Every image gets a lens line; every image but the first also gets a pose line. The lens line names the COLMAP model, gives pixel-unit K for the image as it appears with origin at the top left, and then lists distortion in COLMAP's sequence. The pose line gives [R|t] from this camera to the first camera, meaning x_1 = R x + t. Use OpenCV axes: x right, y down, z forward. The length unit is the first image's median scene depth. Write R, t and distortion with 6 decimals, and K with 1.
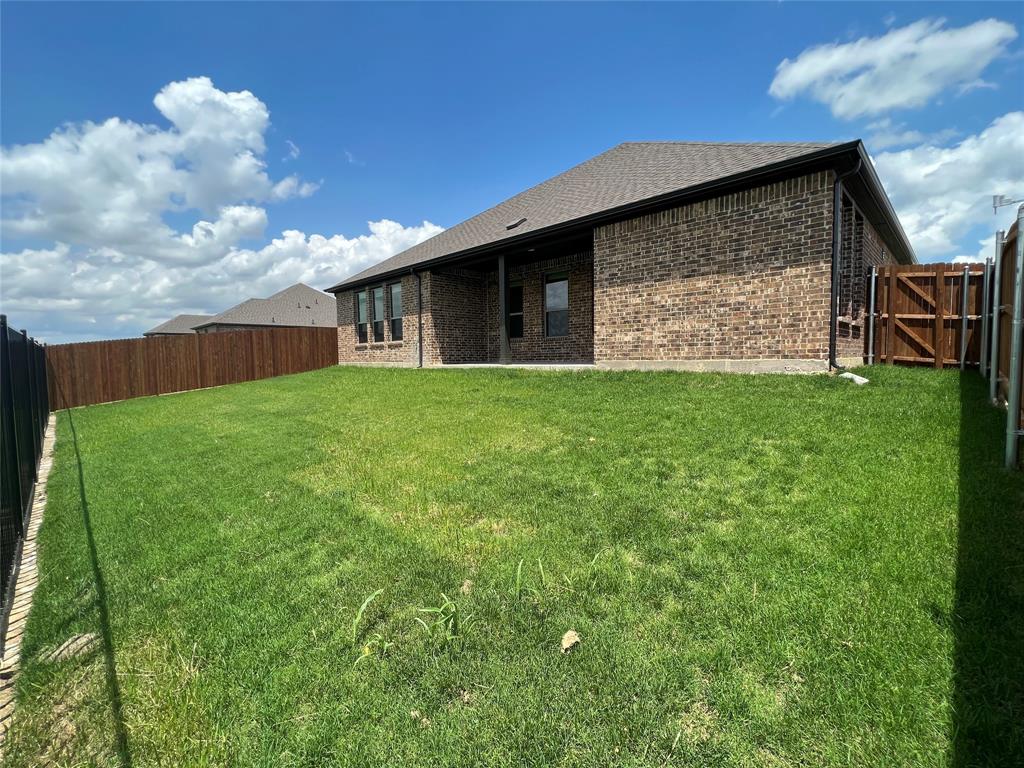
lens RADIAL K [[447.9, 0, 510.3], [0, 447.9, 383.9], [0, 0, 1]] dist [-0.000469, -0.000006]
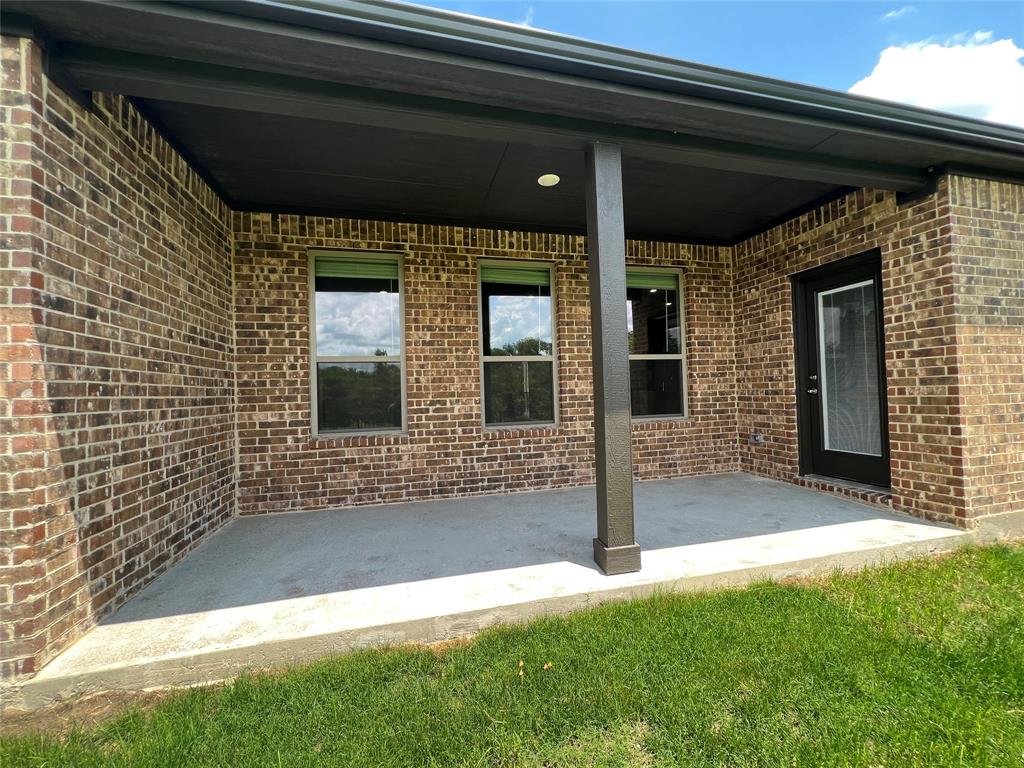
lens RADIAL K [[427.4, 0, 509.9], [0, 427.4, 379.9], [0, 0, 1]] dist [0.000009, 0.000059]
pose [[0.501061, 0.023338, 0.865097, -0.214351], [0.069047, 0.995372, -0.066844, -0.115482], [-0.862653, 0.093225, 0.497130, 0.781092]]
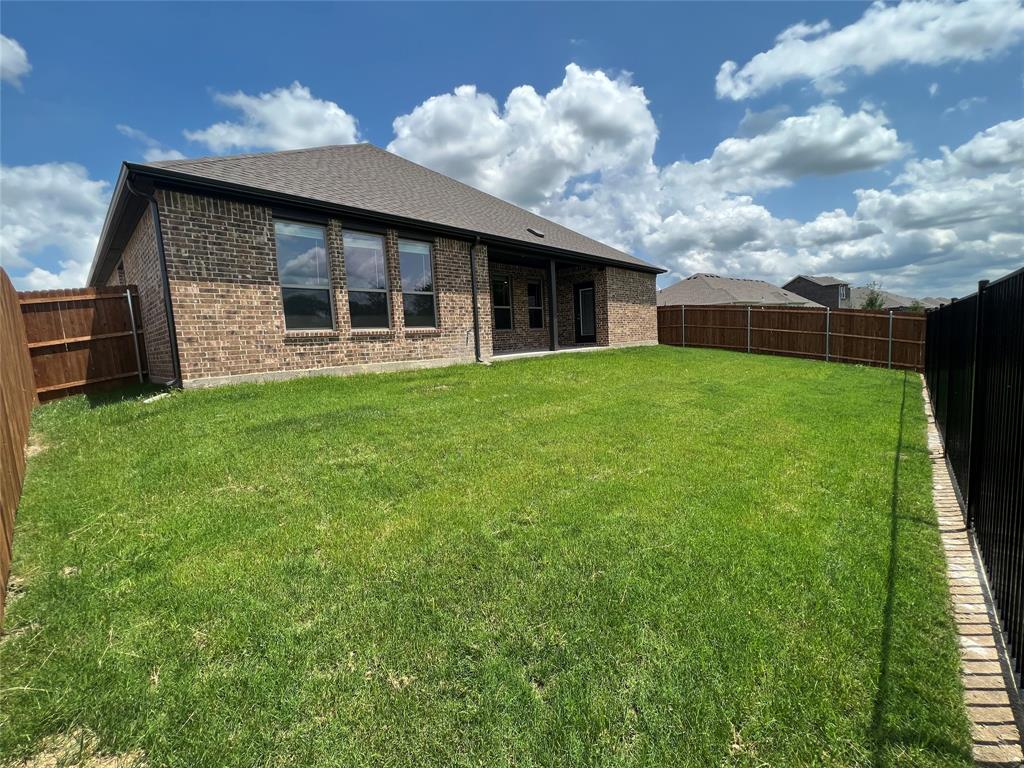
lens RADIAL K [[427.4, 0, 513.8], [0, 427.4, 385.3], [0, 0, 1]] dist [0.000009, 0.000059]
pose [[-0.047499, -0.088247, 0.994966, -0.979494], [0.113825, 0.989123, 0.093162, -0.060691], [-0.992365, 0.117677, -0.036937, 0.985531]]
